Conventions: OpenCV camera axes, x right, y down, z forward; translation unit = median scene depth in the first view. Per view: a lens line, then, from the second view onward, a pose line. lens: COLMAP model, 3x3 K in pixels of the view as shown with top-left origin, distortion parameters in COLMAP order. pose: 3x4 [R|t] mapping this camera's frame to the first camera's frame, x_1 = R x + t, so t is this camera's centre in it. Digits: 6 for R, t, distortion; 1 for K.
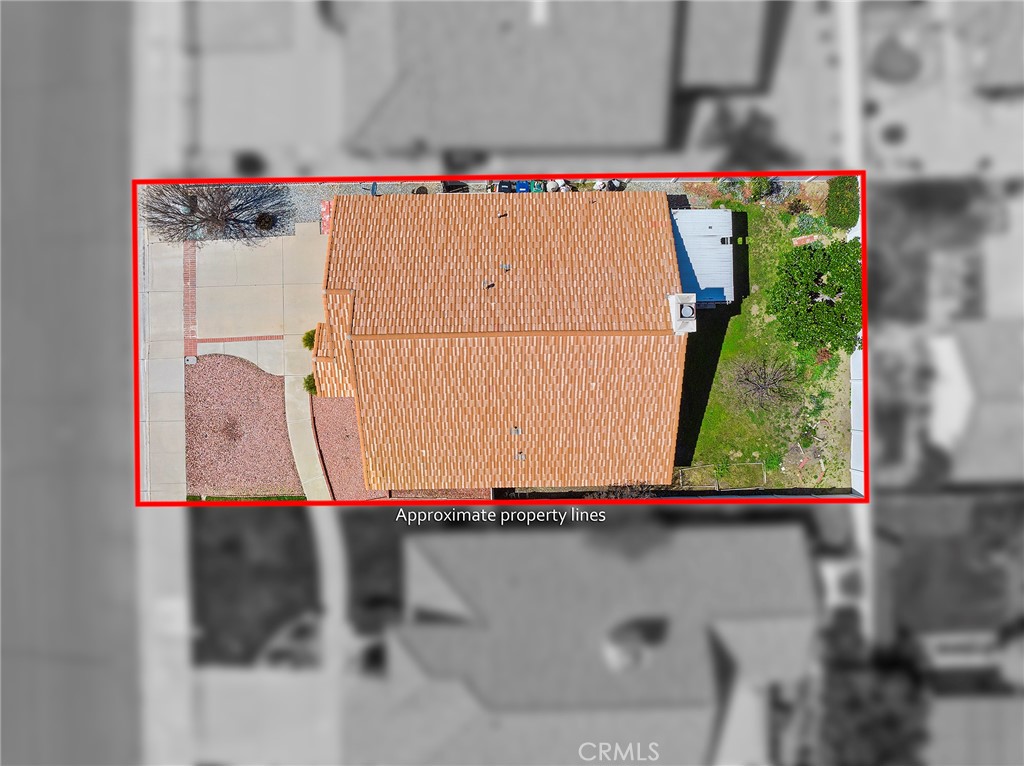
lens RADIAL K [[723.9, 0, 510.6], [0, 723.9, 383.0], [0, 0, 1]] dist [-0.042526, -0.005990]
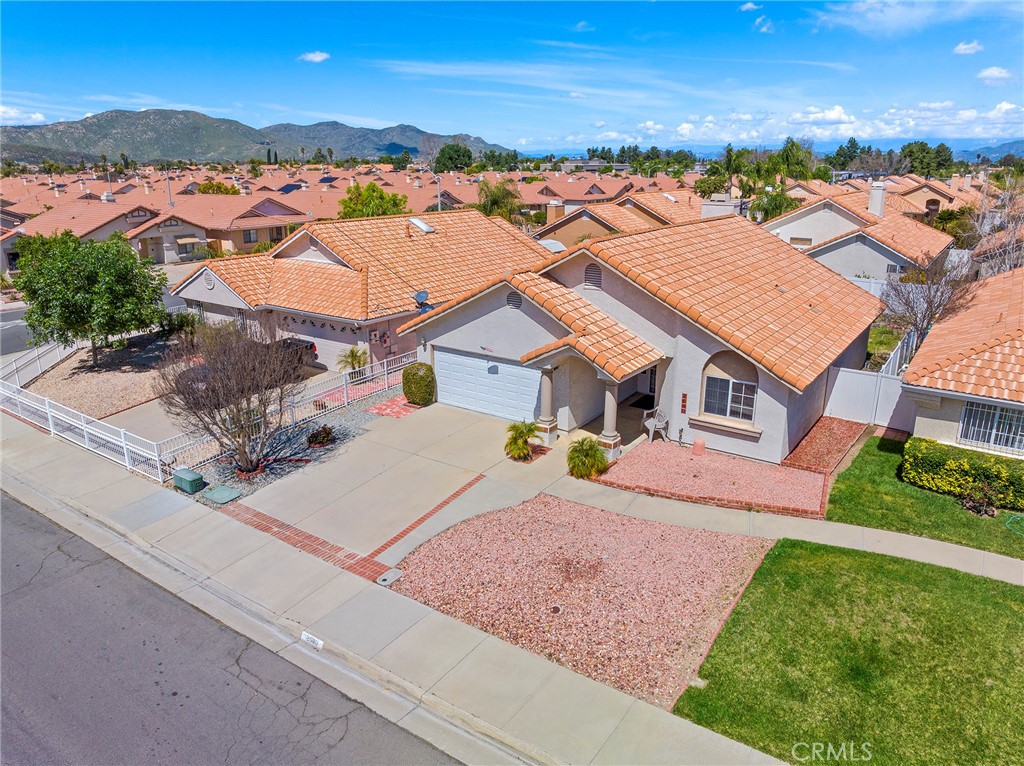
lens RADIAL K [[723.9, 0, 515.5], [0, 723.9, 382.7], [0, 0, 1]] dist [-0.042526, -0.005990]
pose [[0.586249, -0.253660, 0.769395, -0.711741], [0.810118, 0.178288, -0.558500, 0.256708], [0.004495, 0.950721, 0.310016, 0.752568]]
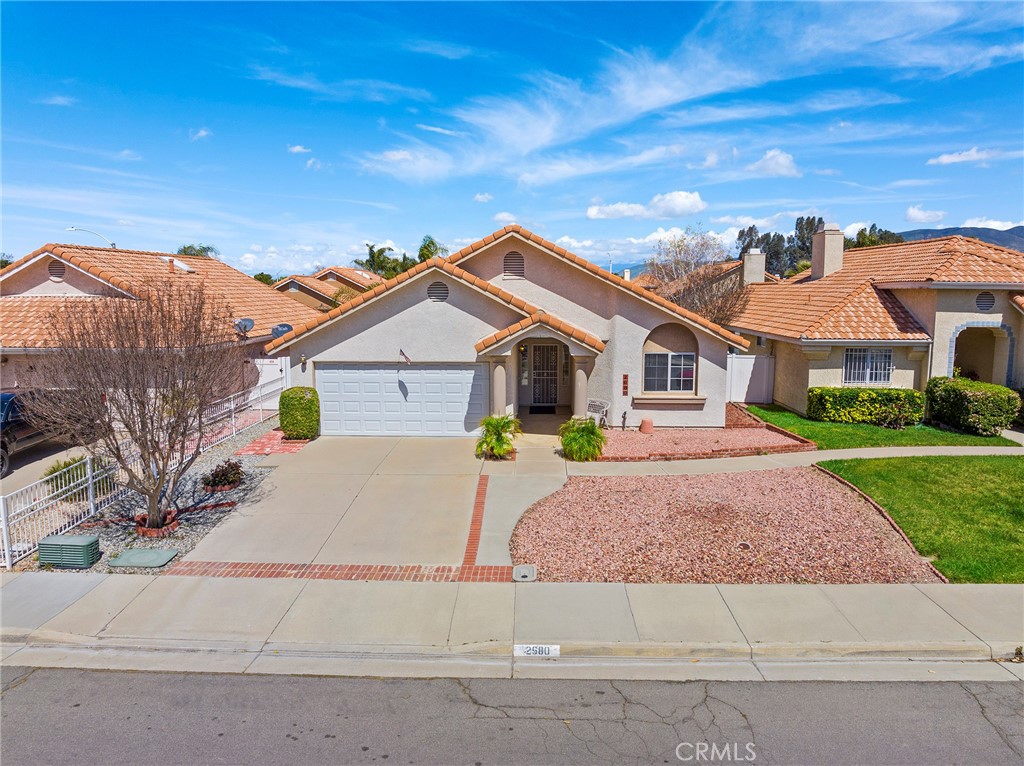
lens RADIAL K [[723.9, 0, 510.5], [0, 723.9, 381.7], [0, 0, 1]] dist [-0.042526, -0.005990]
pose [[0.057111, -0.140175, 0.988478, -0.762093], [0.998362, 0.011473, -0.056055, -0.020784], [-0.003483, 0.990060, 0.140601, 0.869351]]
